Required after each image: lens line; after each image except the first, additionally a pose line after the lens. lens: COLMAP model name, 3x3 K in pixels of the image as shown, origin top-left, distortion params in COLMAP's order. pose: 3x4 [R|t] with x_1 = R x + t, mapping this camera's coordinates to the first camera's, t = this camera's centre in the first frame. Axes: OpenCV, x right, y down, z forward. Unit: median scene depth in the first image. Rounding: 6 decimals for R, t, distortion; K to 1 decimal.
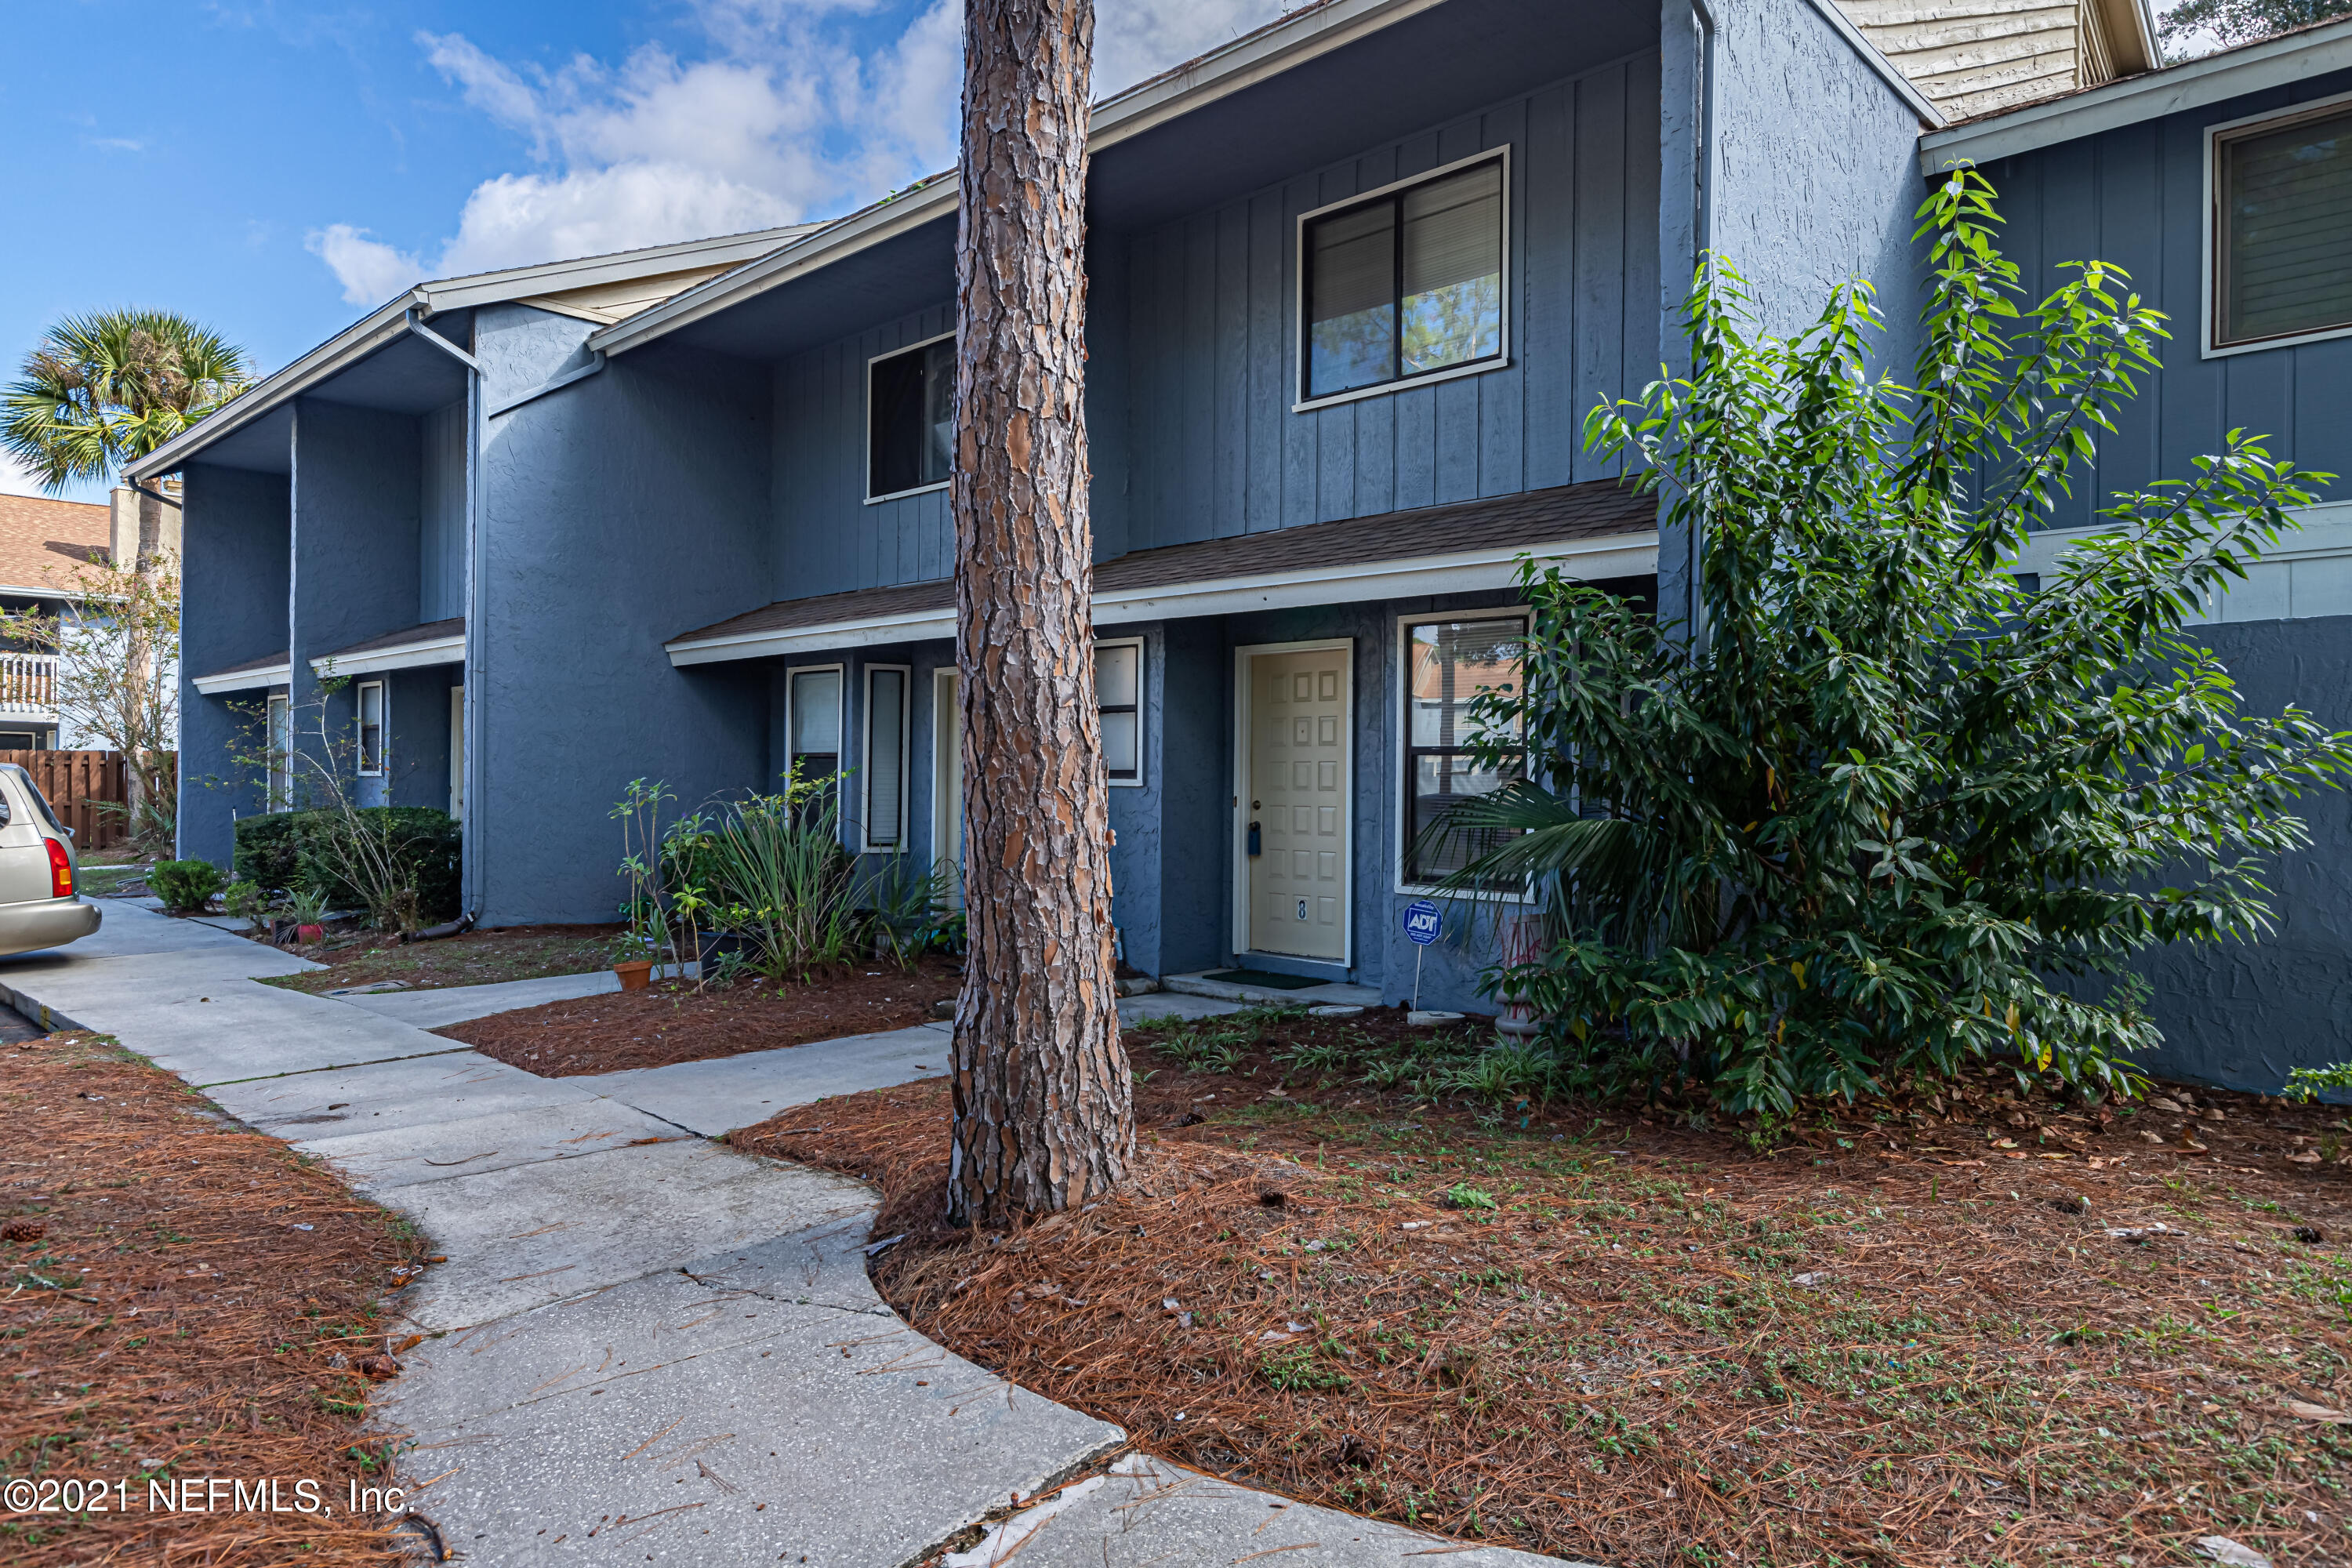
lens RADIAL K [[1459.0, 0, 1180.5], [0, 1459.0, 780.1], [0, 0, 1]] dist [0.004030, 0.001454]
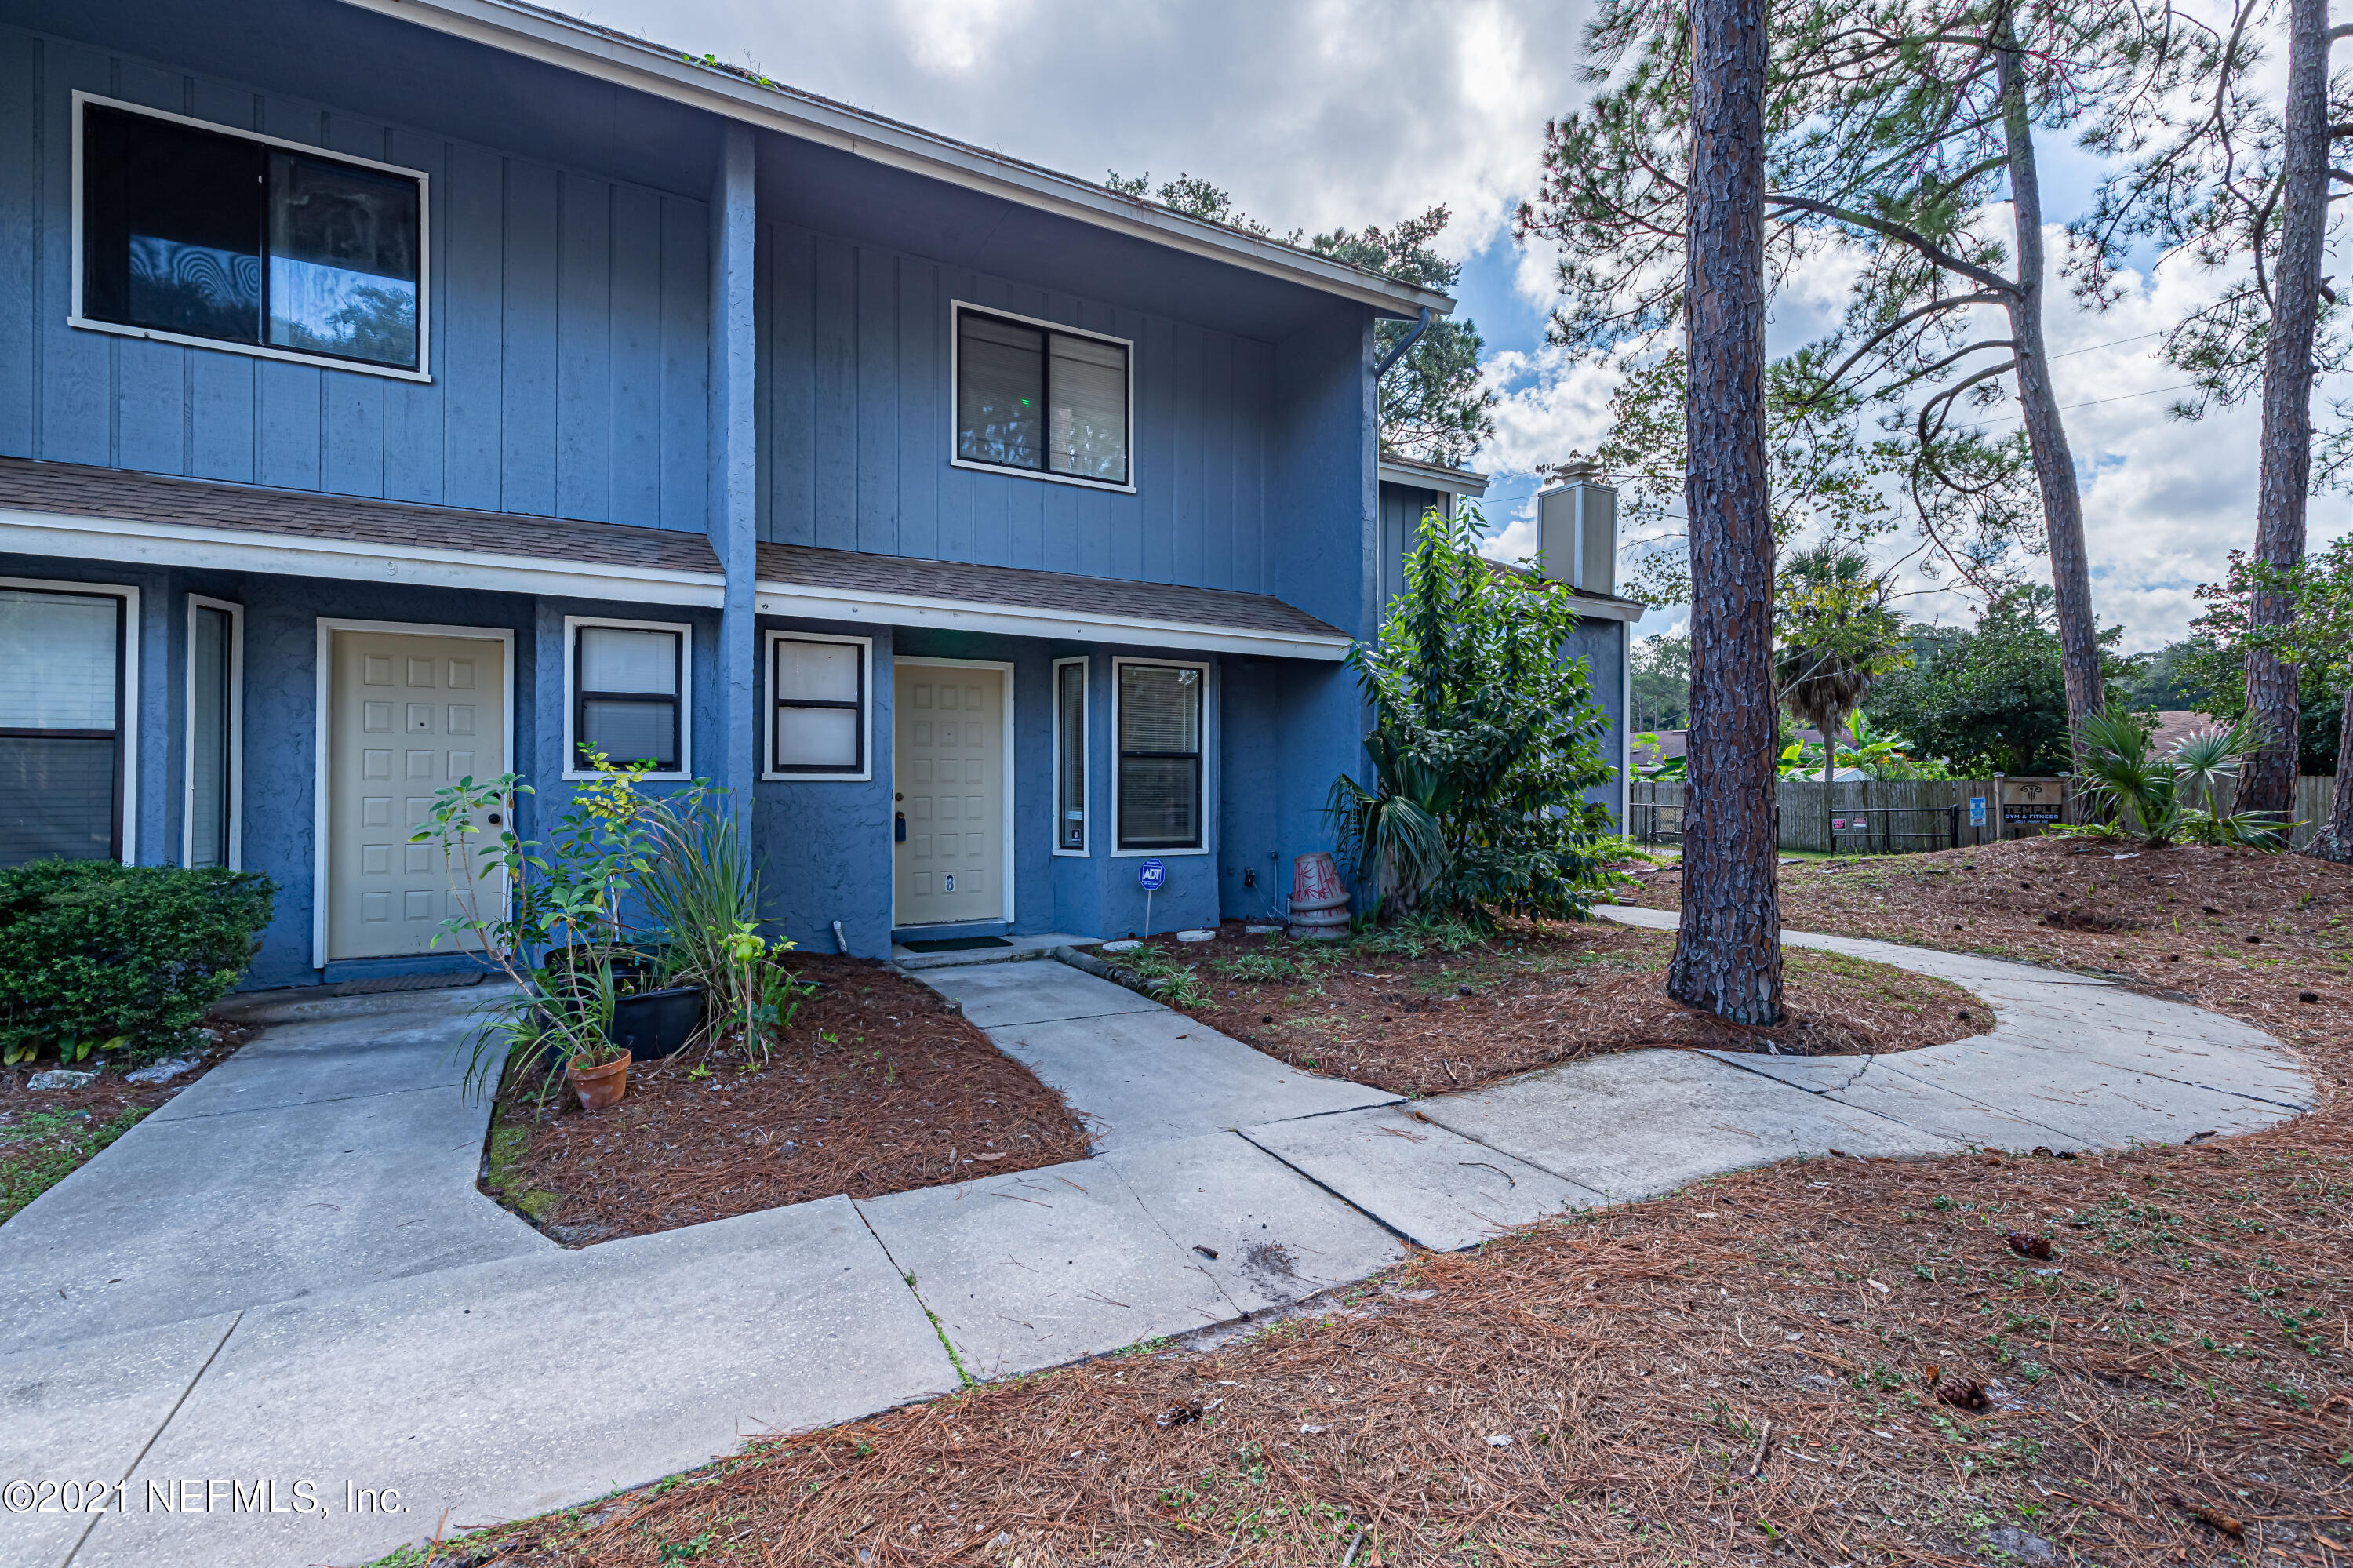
lens RADIAL K [[1060.4, 0, 1181.7], [0, 1060.4, 782.2], [0, 0, 1]] dist [0.010443, -0.002826]
pose [[0.278077, -0.008657, 0.960520, -0.726947], [0.000340, 0.999960, 0.008914, -0.001774], [-0.960559, -0.002152, 0.278069, 0.601258]]
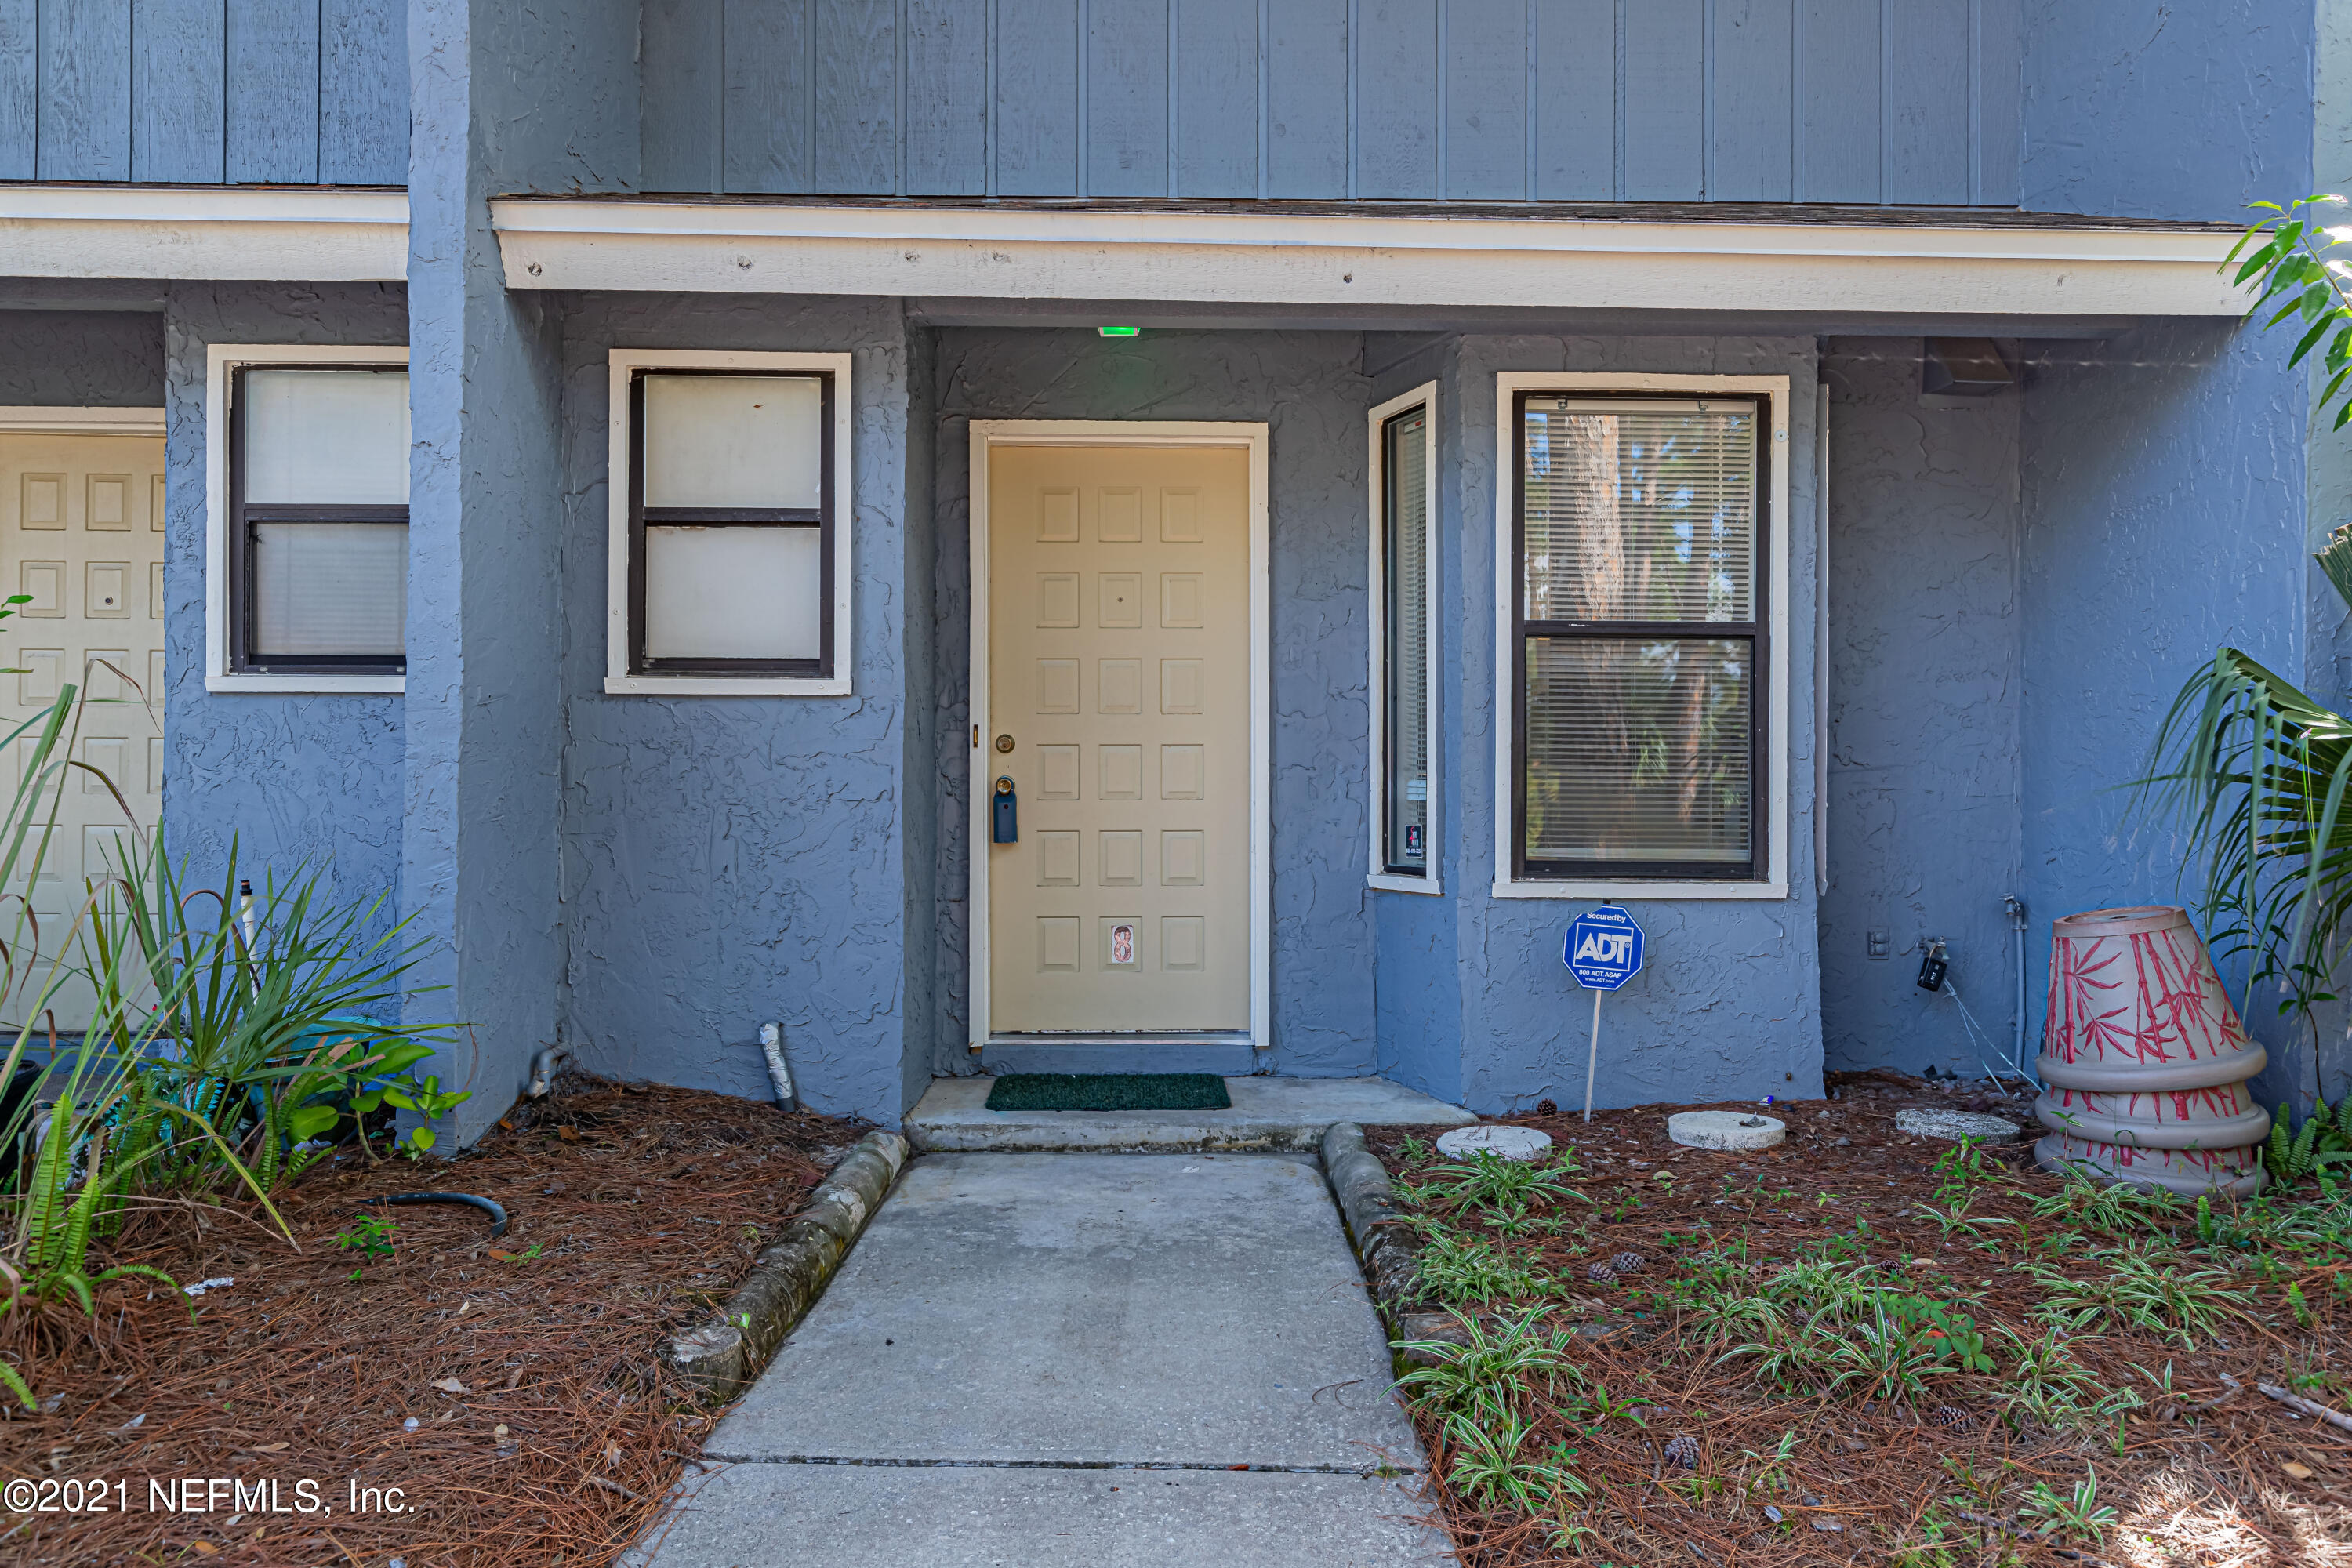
lens RADIAL K [[1459.0, 0, 1172.3], [0, 1459.0, 788.8], [0, 0, 1]] dist [0.004030, 0.001454]
pose [[0.701321, -0.009043, 0.712788, -0.284277], [0.004313, 0.999955, 0.008443, 0.030206], [-0.712832, -0.002847, 0.701329, 0.651494]]
